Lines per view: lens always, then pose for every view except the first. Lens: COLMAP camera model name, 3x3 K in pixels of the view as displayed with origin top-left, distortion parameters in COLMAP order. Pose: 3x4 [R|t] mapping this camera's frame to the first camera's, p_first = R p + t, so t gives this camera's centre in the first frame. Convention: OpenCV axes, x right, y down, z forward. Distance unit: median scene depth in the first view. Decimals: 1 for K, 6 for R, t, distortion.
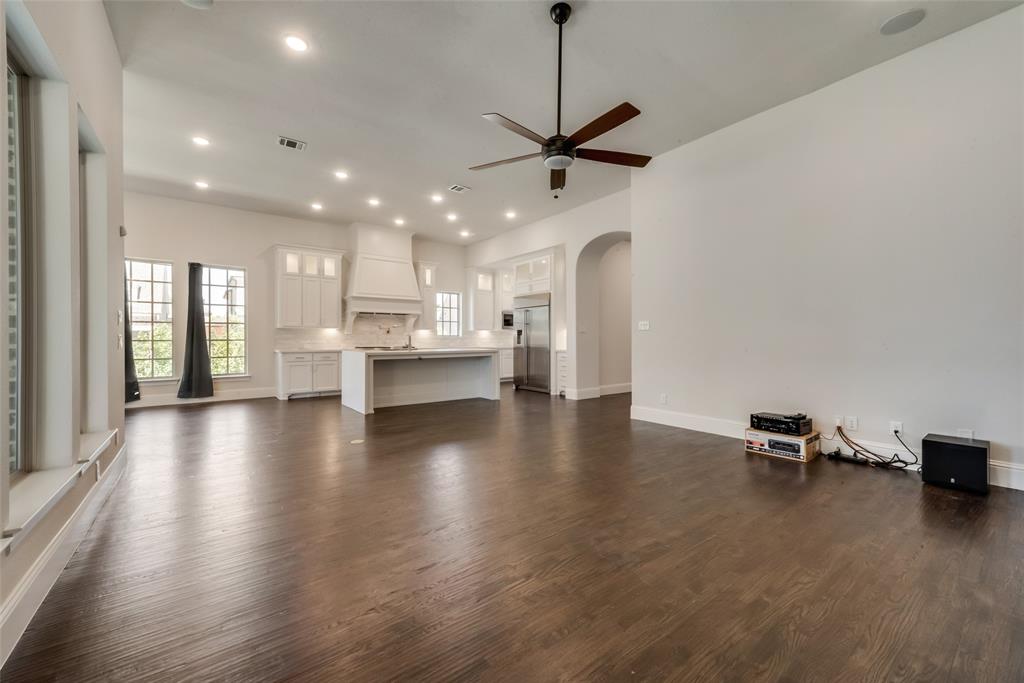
lens RADIAL K [[398.8, 0, 512.0], [0, 398.8, 341.5], [0, 0, 1]] dist [0.004076, -0.000441]
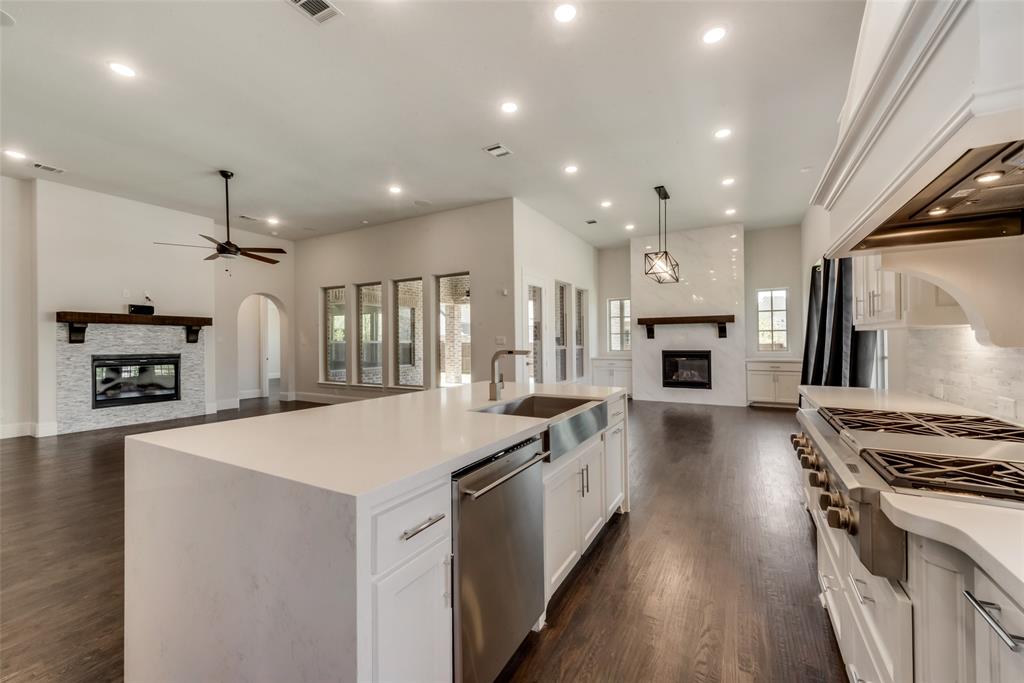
lens RADIAL K [[398.8, 0, 512.0], [0, 398.8, 341.5], [0, 0, 1]] dist [0.004076, -0.000441]
pose [[-0.916599, 0.004667, -0.399780, -0.108816], [0.003322, 0.999986, 0.004058, -0.024343], [0.399794, 0.002392, -0.916602, 1.114560]]
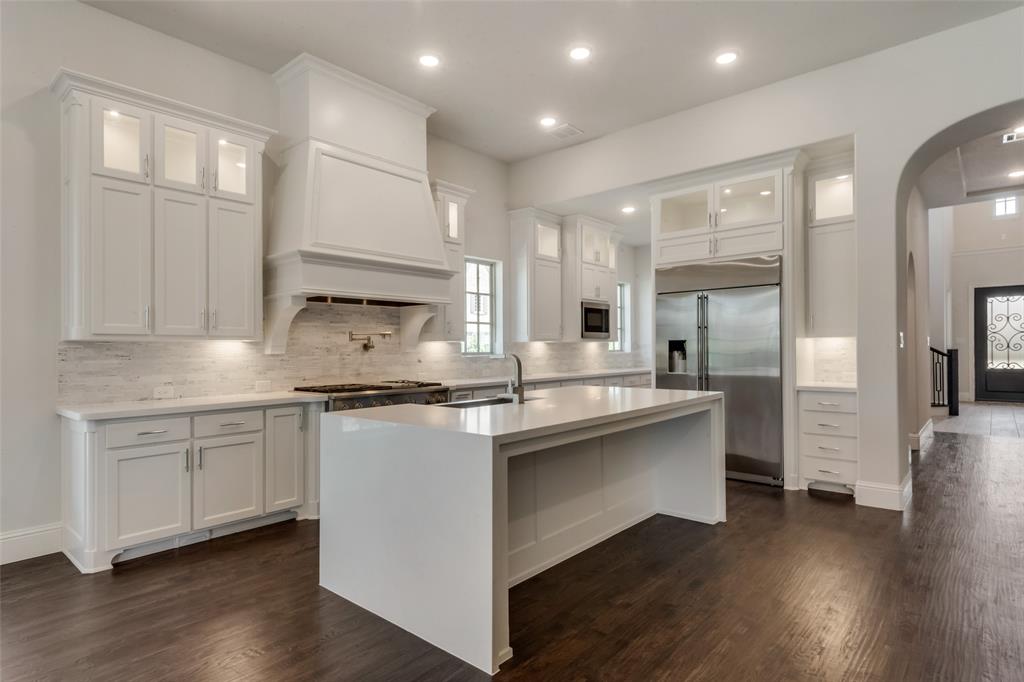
lens RADIAL K [[533.6, 0, 505.5], [0, 533.6, 345.8], [0, 0, 1]] dist [0.000524, -0.000088]
pose [[0.980418, -0.007724, 0.196778, -0.302594], [0.010352, 0.999870, -0.012330, -0.018502], [-0.196657, 0.014126, 0.980371, 0.470000]]
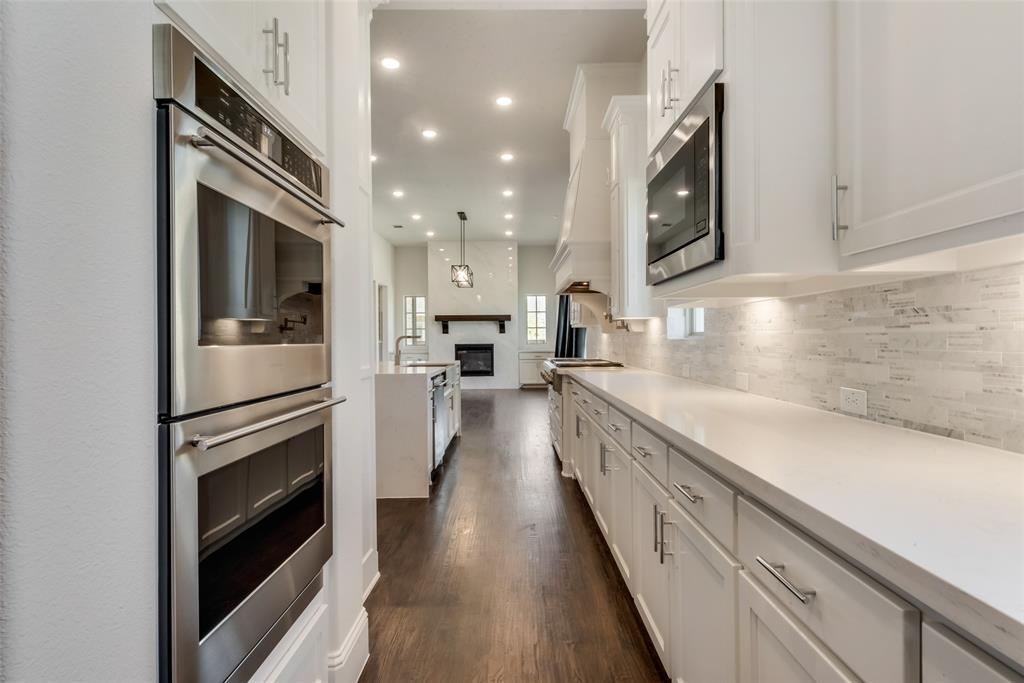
lens RADIAL K [[398.8, 0, 512.0], [0, 398.8, 341.5], [0, 0, 1]] dist [0.004076, -0.000441]
pose [[-0.600647, 0.012050, -0.799423, 0.164020], [-0.001352, 0.999870, 0.016087, -0.015854], [0.799513, 0.010744, -0.600553, 1.299925]]
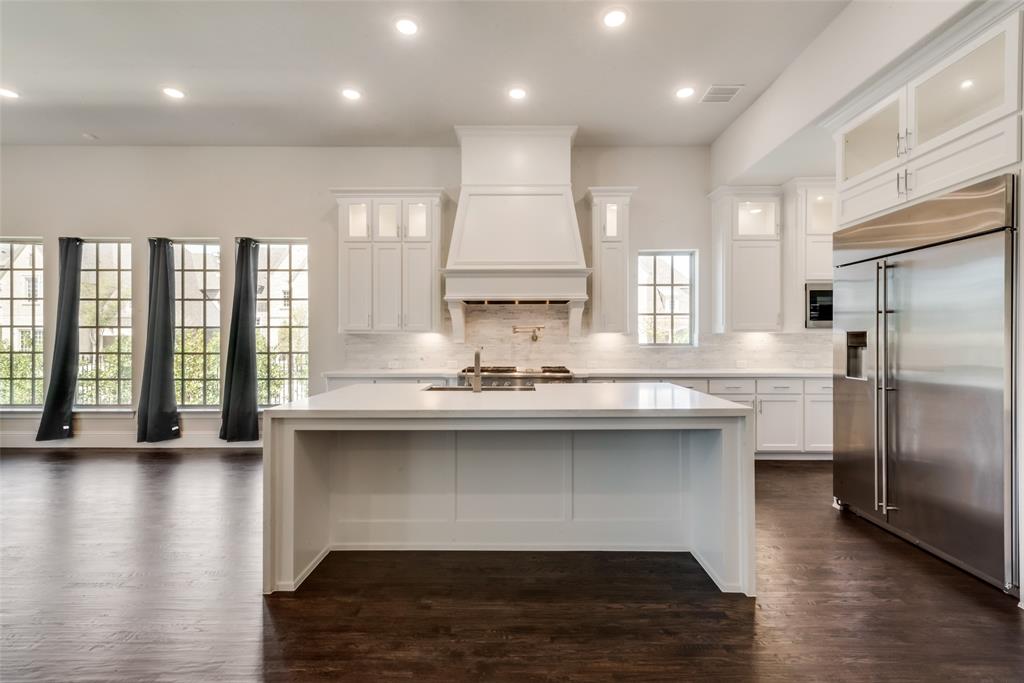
lens RADIAL K [[435.6, 0, 525.3], [0, 435.6, 336.7], [0, 0, 1]] dist [0.009865, -0.000213]
pose [[0.797846, -0.002221, -0.602857, 0.020006], [-0.003368, 0.999961, -0.008142, -0.022744], [0.602852, 0.008526, 0.797808, 0.596114]]
